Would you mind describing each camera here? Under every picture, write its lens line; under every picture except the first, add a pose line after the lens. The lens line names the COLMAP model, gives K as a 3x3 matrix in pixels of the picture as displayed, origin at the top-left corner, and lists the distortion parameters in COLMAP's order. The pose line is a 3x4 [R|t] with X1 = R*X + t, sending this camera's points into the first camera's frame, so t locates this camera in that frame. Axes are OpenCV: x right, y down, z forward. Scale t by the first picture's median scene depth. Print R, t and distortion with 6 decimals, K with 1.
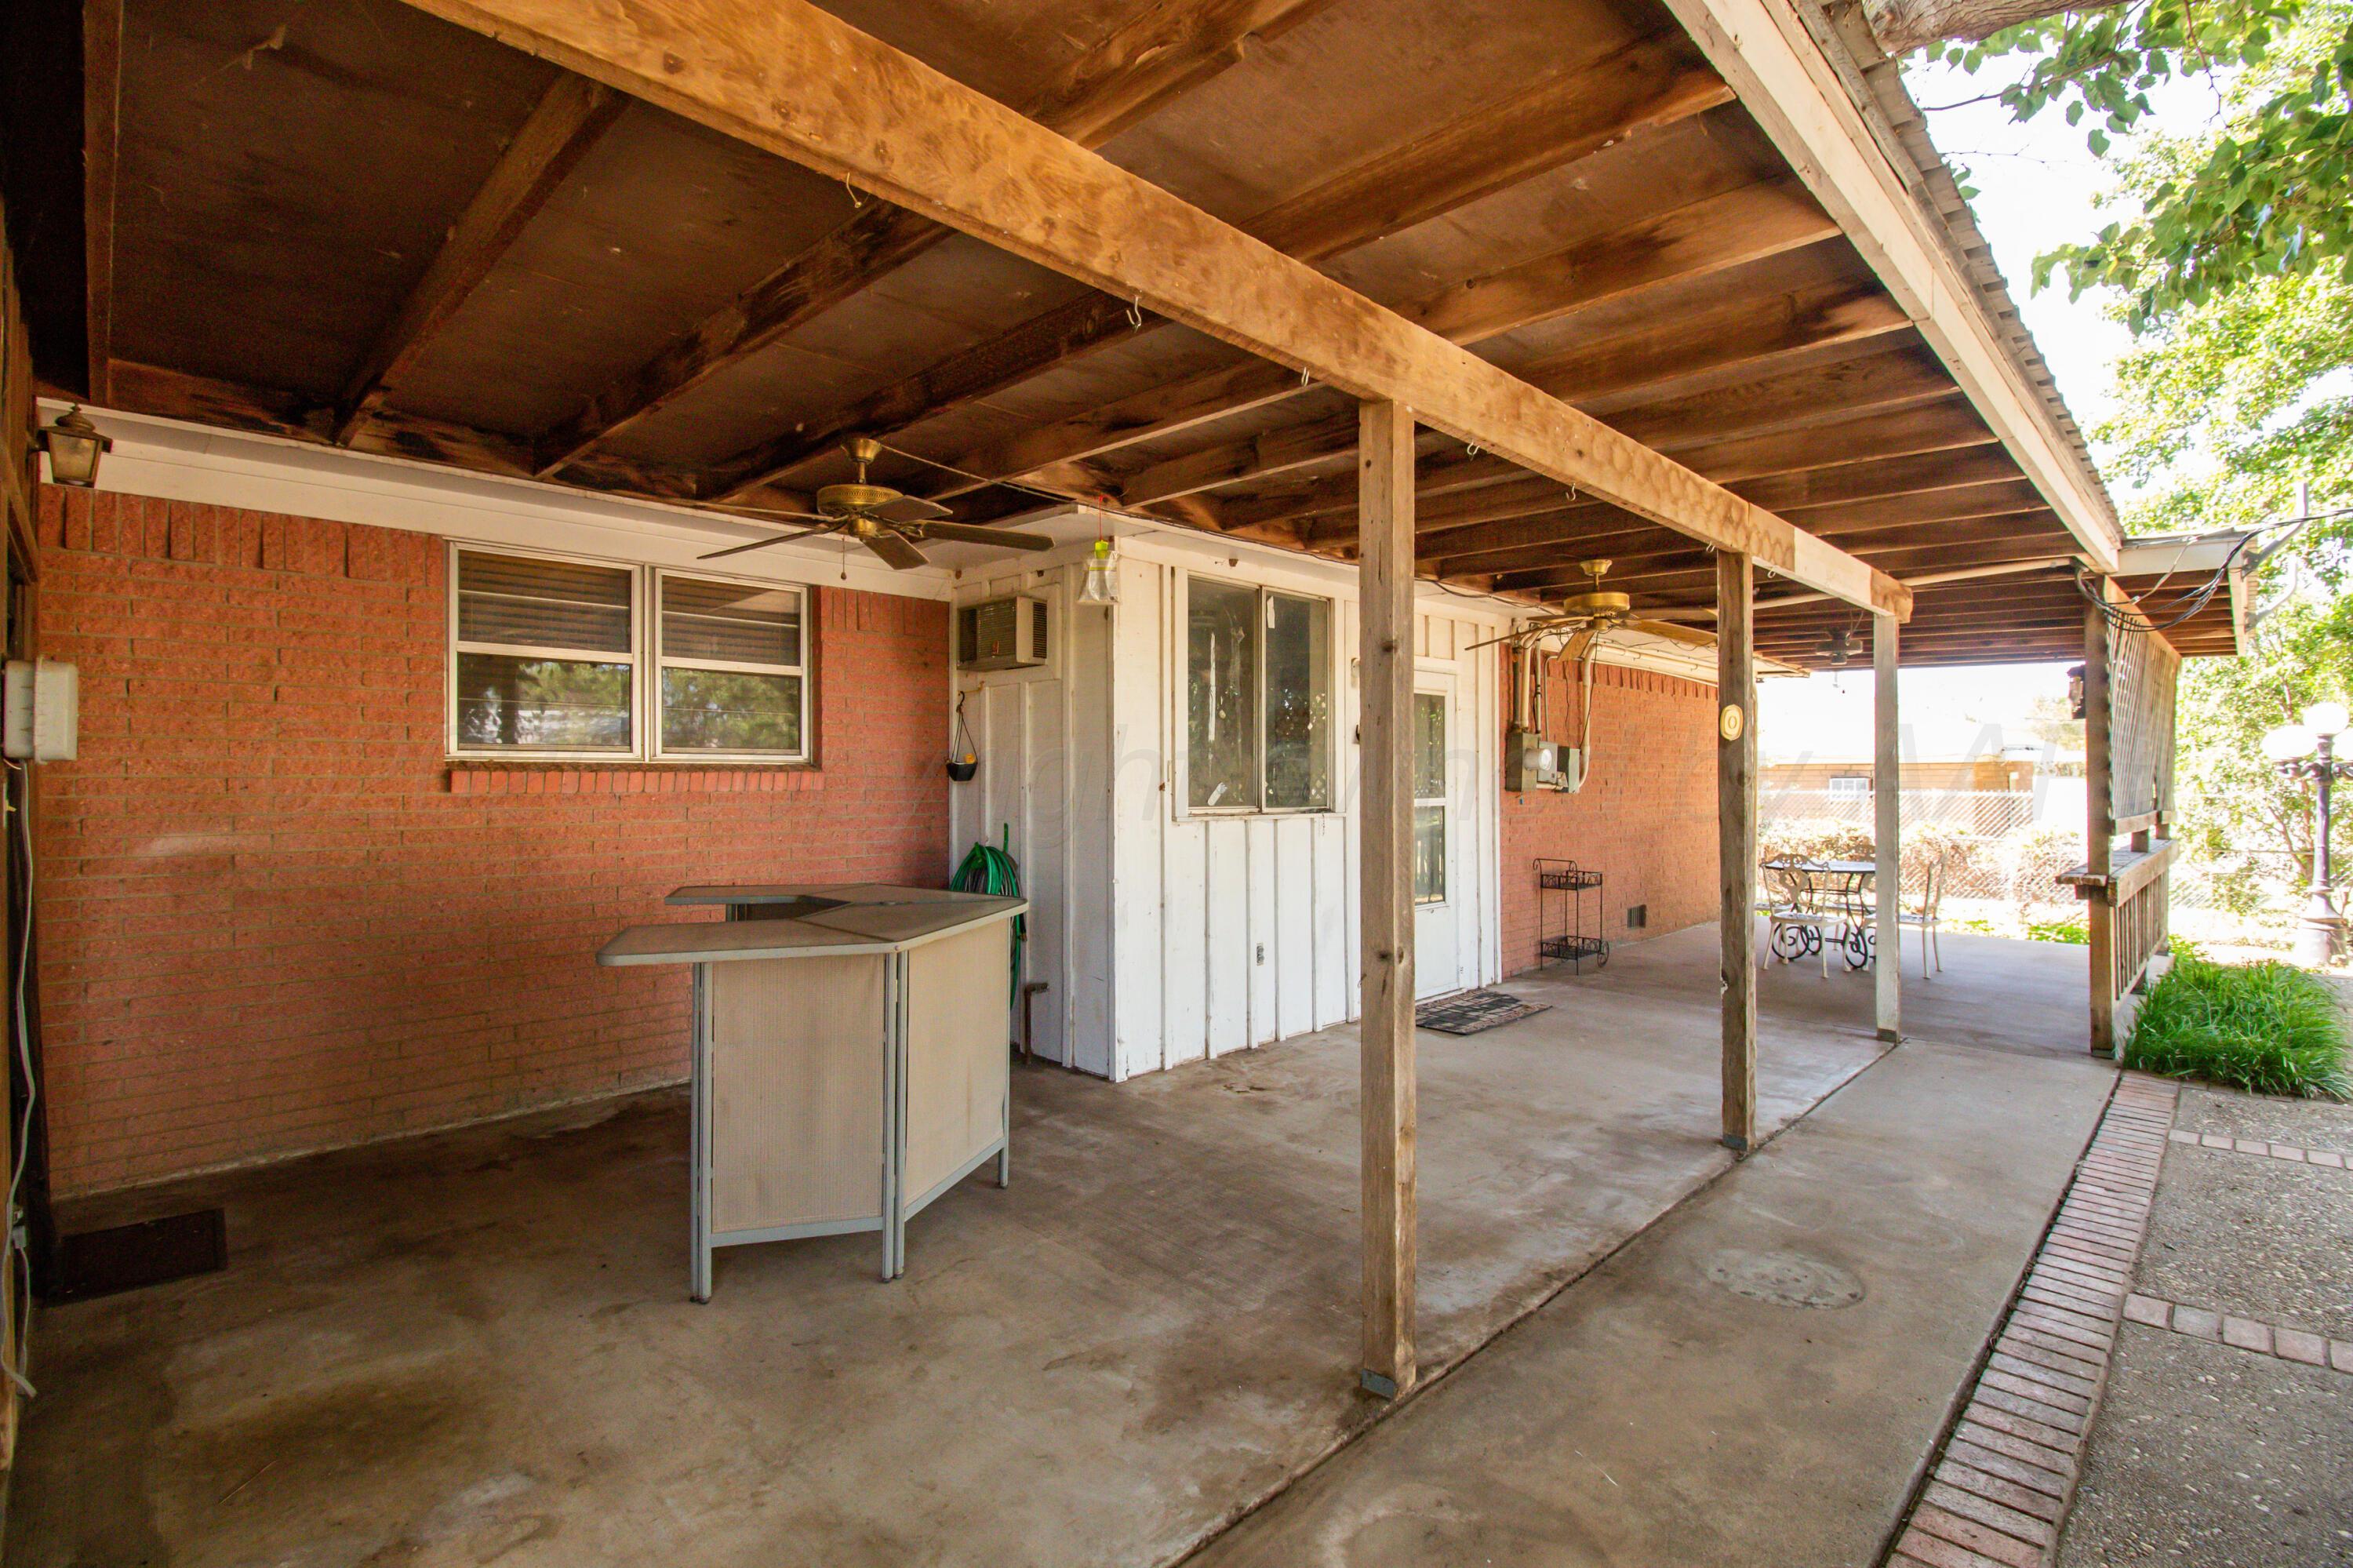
lens RADIAL K [[1110.2, 0, 1169.4], [0, 1110.2, 774.3], [0, 0, 1]] dist [-0.008996, -0.001660]
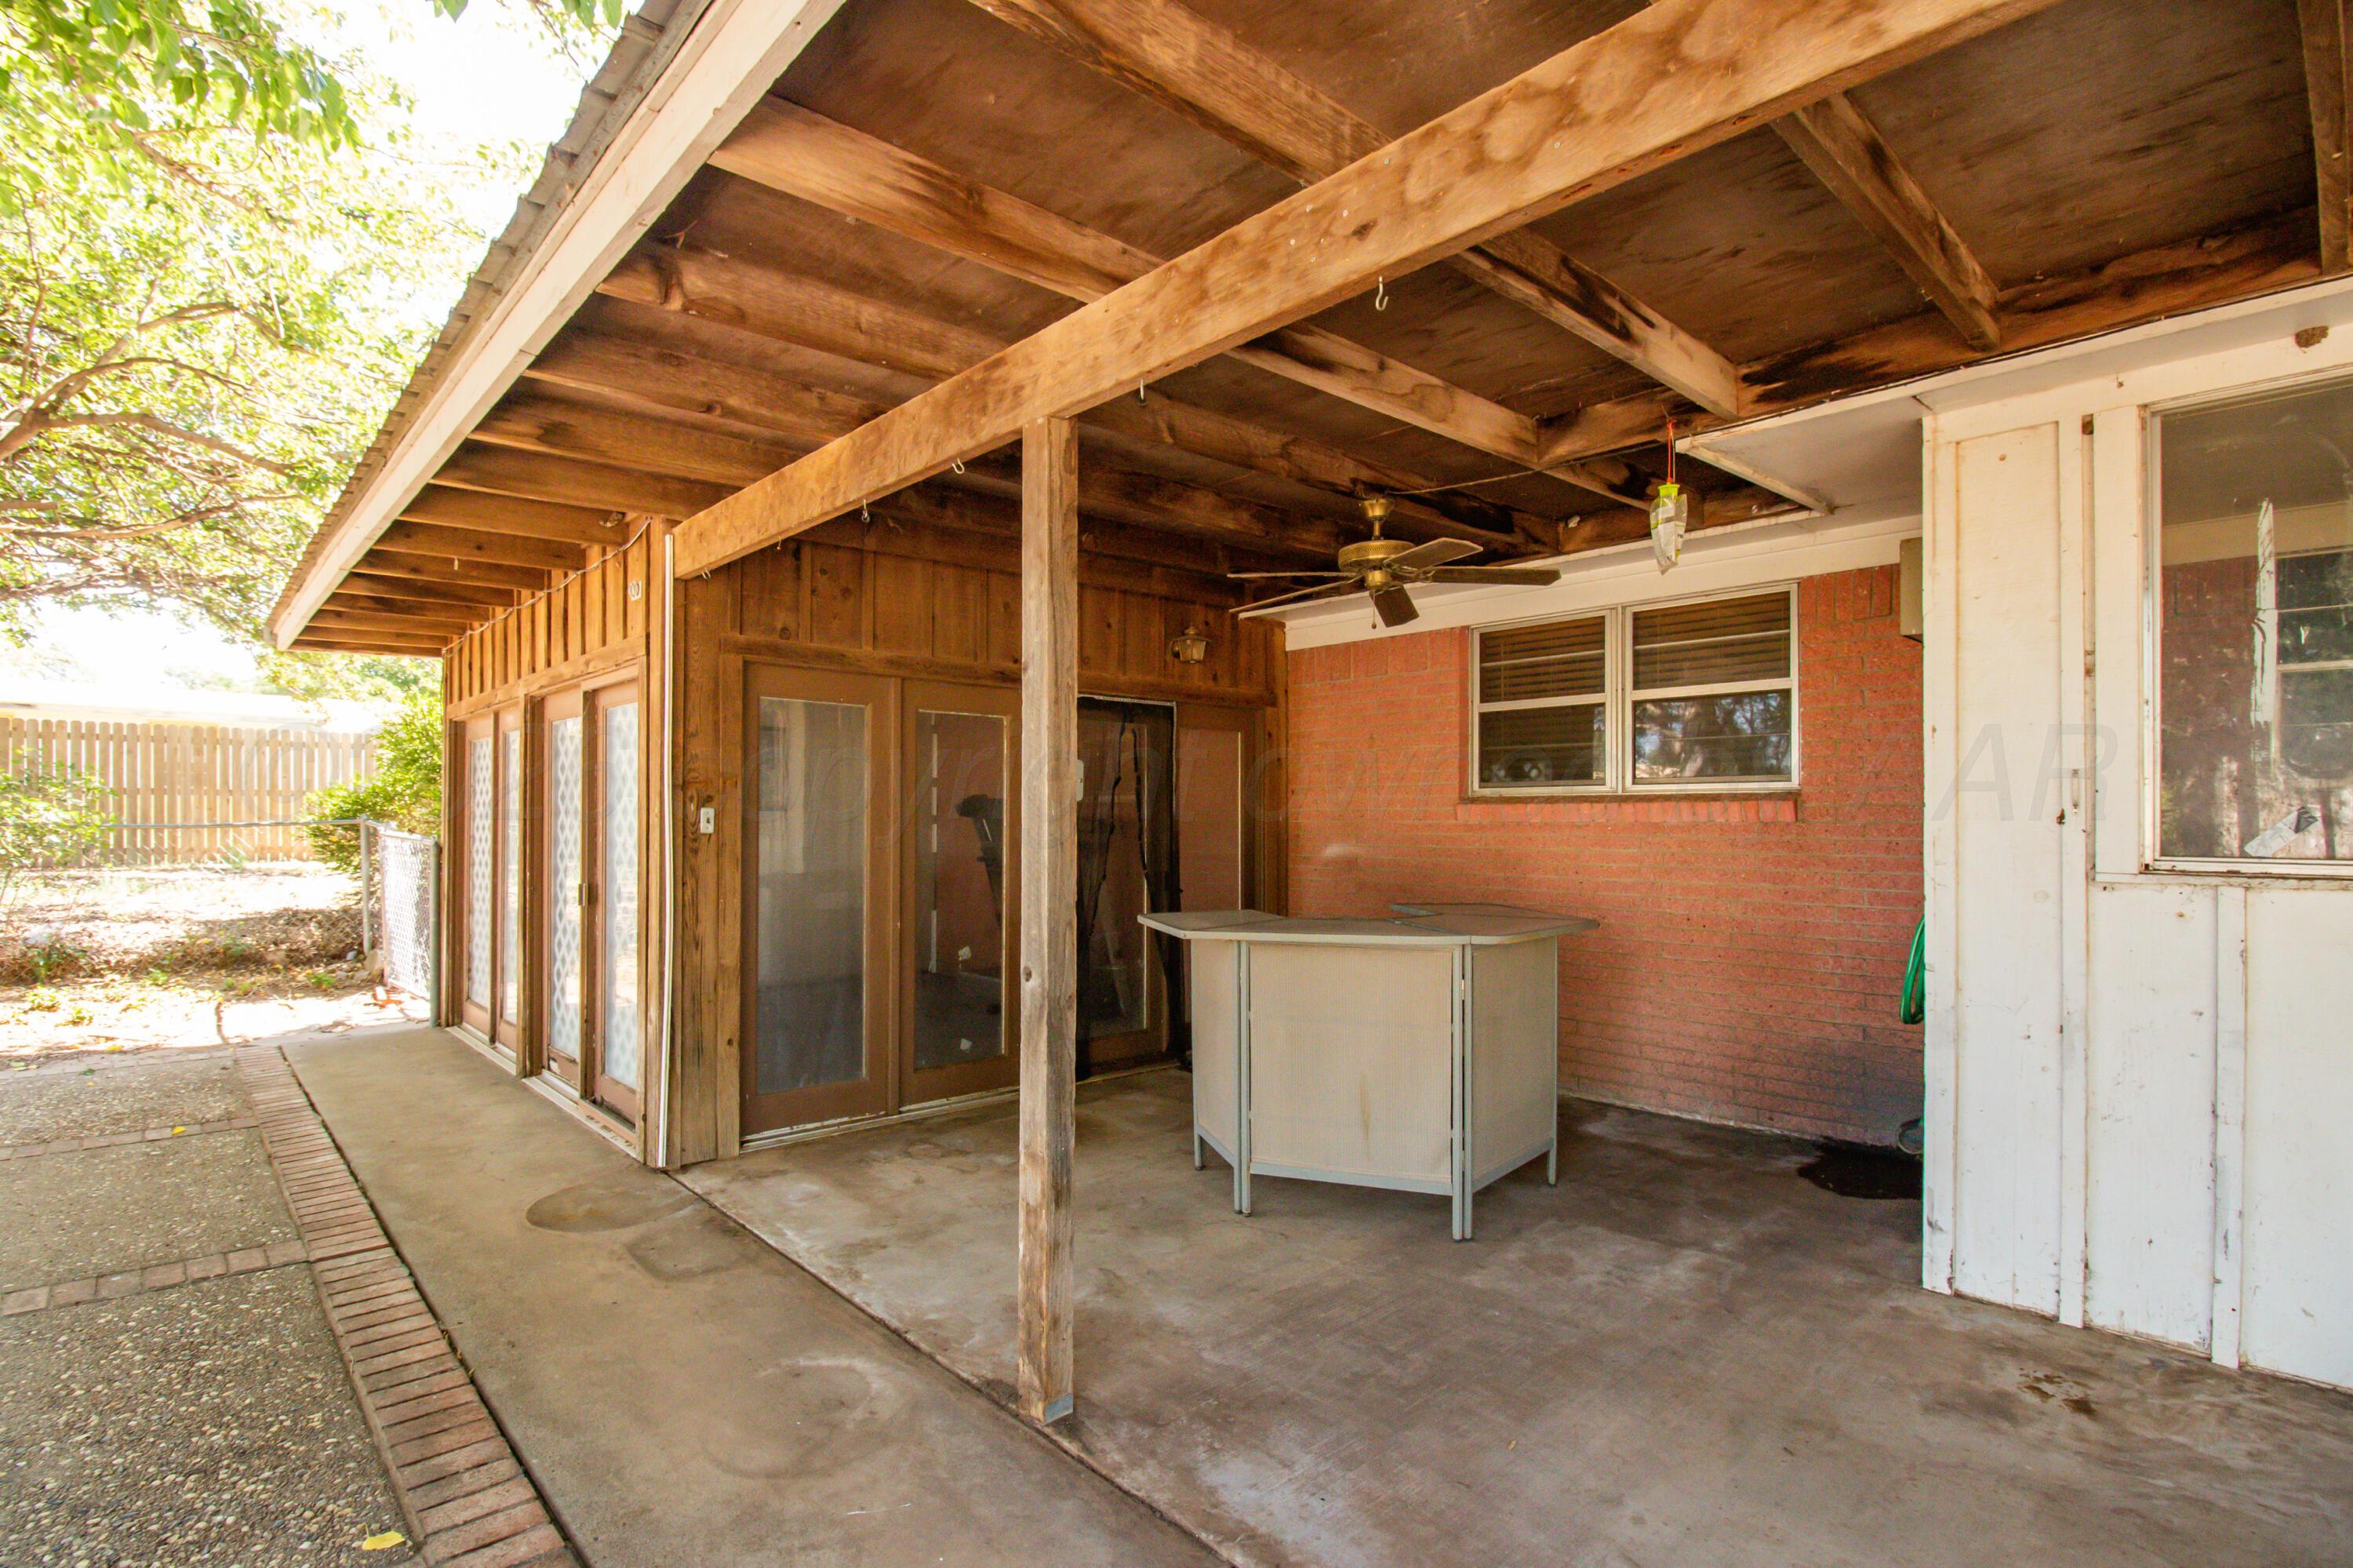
lens RADIAL K [[1110.2, 0, 1089.1], [0, 1110.2, 813.8], [0, 0, 1]] dist [-0.008996, -0.001660]
pose [[-0.084107, -0.004512, -0.996447, 0.796711], [0.003065, 0.999984, -0.004787, 0.015070], [0.996452, -0.003457, -0.084092, 0.754928]]
